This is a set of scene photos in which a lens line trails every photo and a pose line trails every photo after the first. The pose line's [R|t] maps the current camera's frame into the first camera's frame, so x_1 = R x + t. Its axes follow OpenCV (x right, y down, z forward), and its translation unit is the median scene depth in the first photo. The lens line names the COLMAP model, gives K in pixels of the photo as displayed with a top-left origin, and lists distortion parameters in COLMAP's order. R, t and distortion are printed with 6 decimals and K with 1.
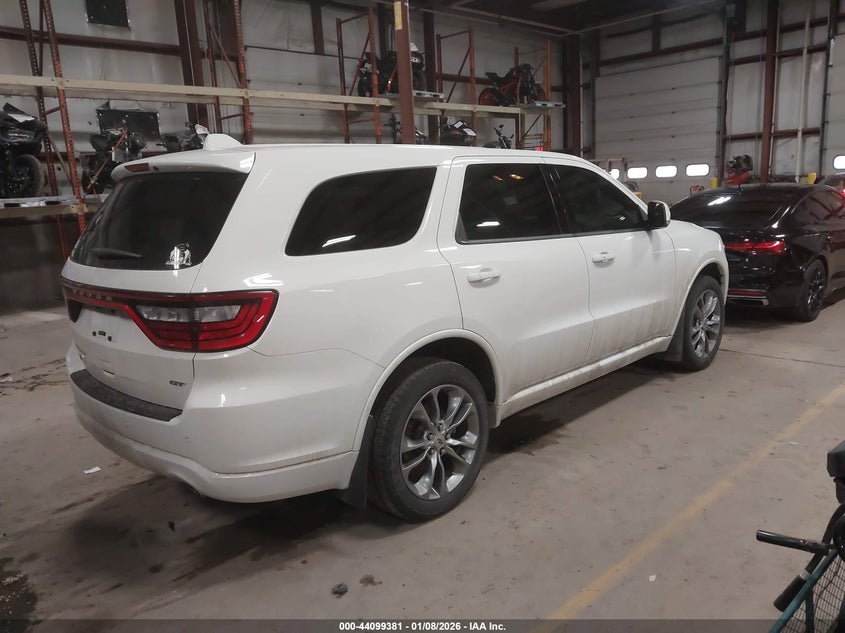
lens RADIAL K [[643.0, 0, 429.1], [0, 643.0, 314.9], [0, 0, 1]] dist [0.086425, -0.115600]
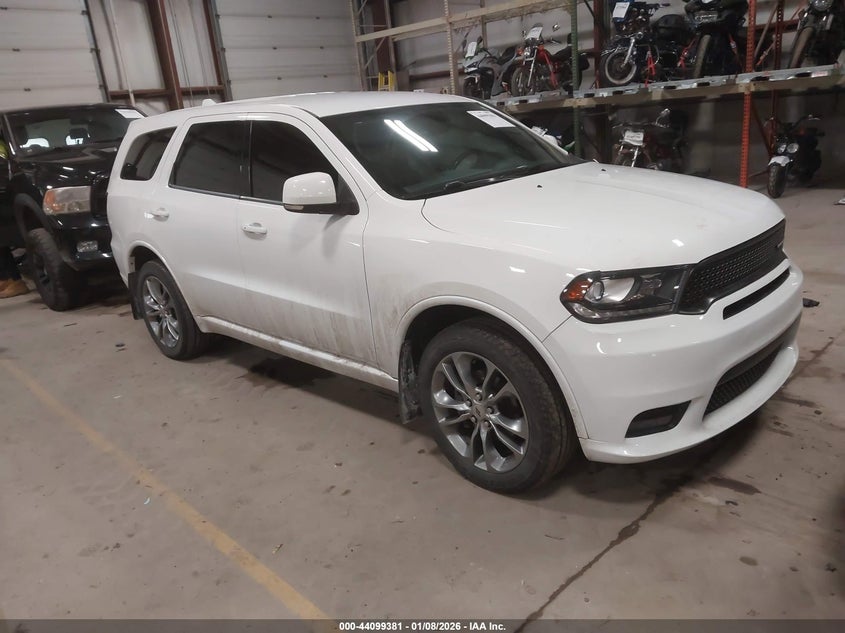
lens RADIAL K [[643.0, 0, 429.1], [0, 643.0, 314.9], [0, 0, 1]] dist [0.086425, -0.115600]
pose [[0.028614, 0.348979, -0.936693, 1.153317], [-0.107491, 0.932718, 0.344214, -0.310643], [0.993794, 0.090837, 0.064201, 1.179094]]
